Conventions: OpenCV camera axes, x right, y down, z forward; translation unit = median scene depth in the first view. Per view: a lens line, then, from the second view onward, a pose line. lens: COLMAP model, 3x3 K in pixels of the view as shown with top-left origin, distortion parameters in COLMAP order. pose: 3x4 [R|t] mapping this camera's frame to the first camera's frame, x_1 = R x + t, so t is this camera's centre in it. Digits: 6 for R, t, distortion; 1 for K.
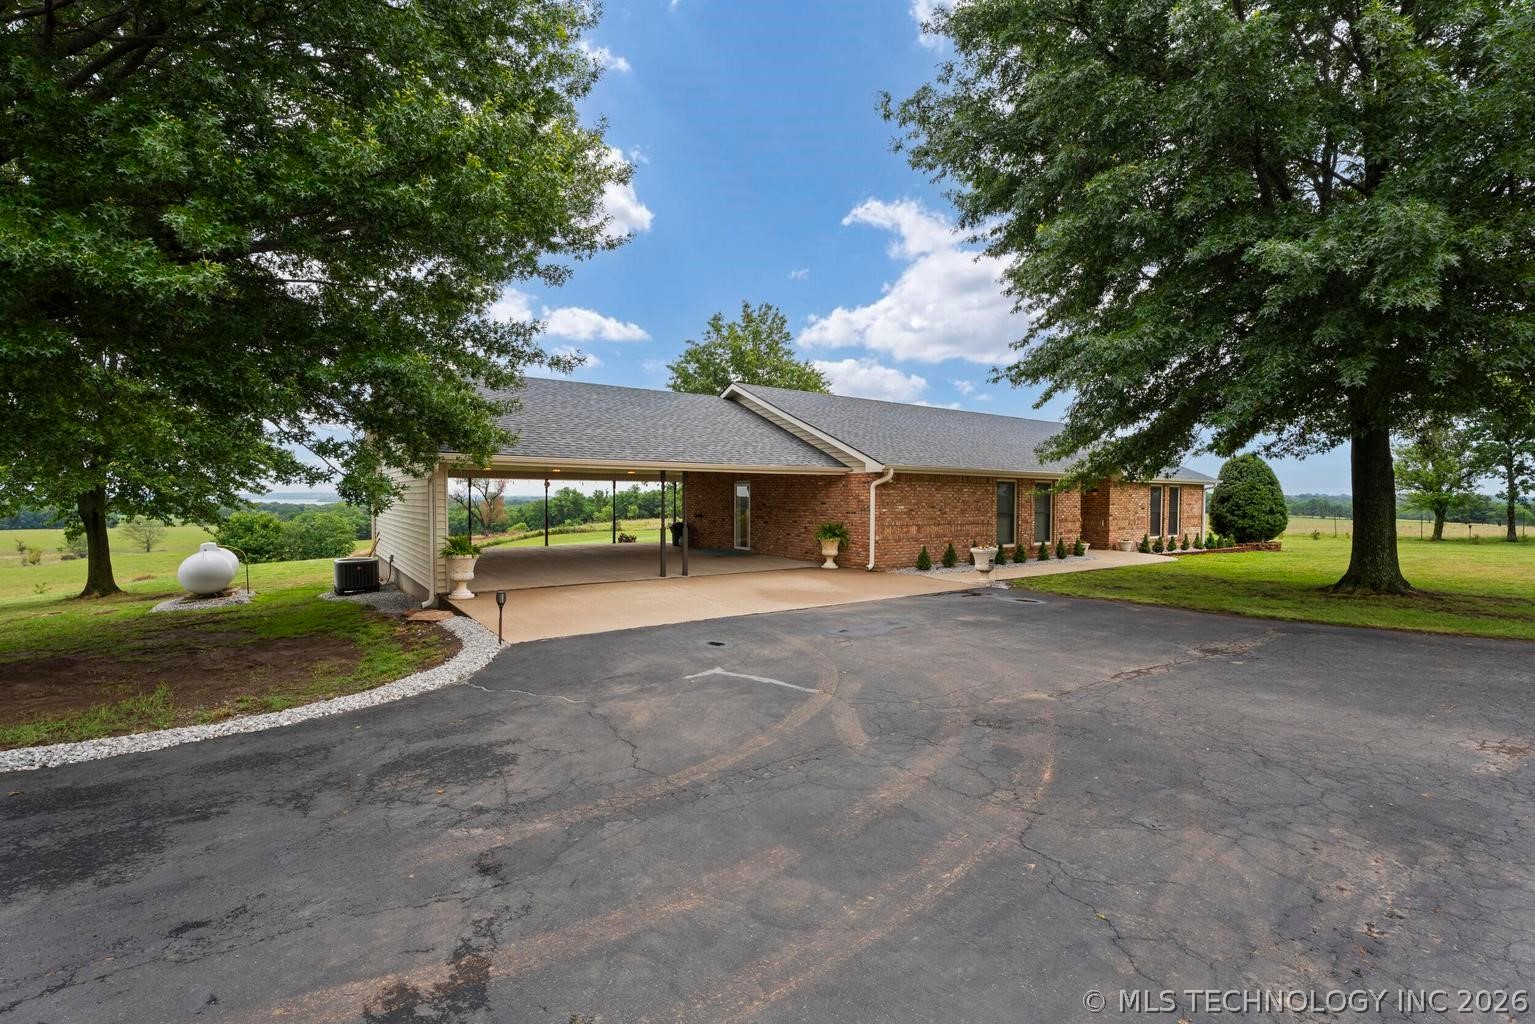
lens RADIAL K [[691.0, 0, 775.1], [0, 691.0, 513.9], [0, 0, 1]] dist [0.000564, -0.000048]
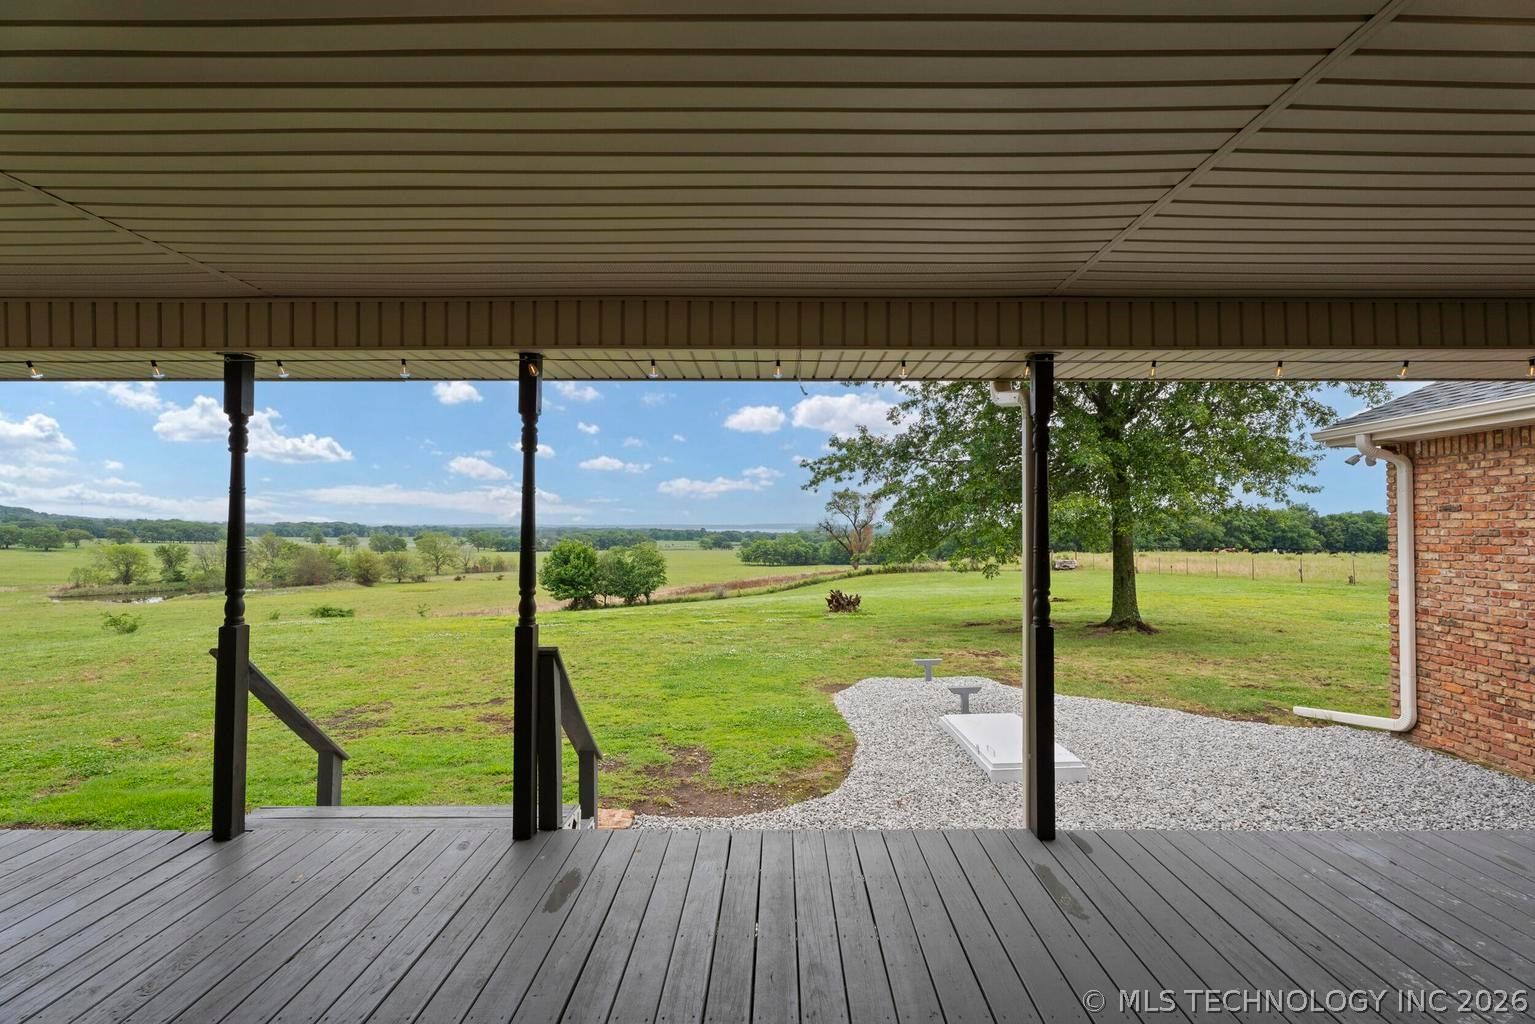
lens RADIAL K [[691.0, 0, 775.1], [0, 691.0, 513.9], [0, 0, 1]] dist [0.000564, -0.000048]
pose [[0.811603, -0.013963, -0.584042, 0.026877], [-0.010486, 0.999205, -0.038460, -0.006421], [0.584115, 0.037339, 0.810812, 0.366865]]
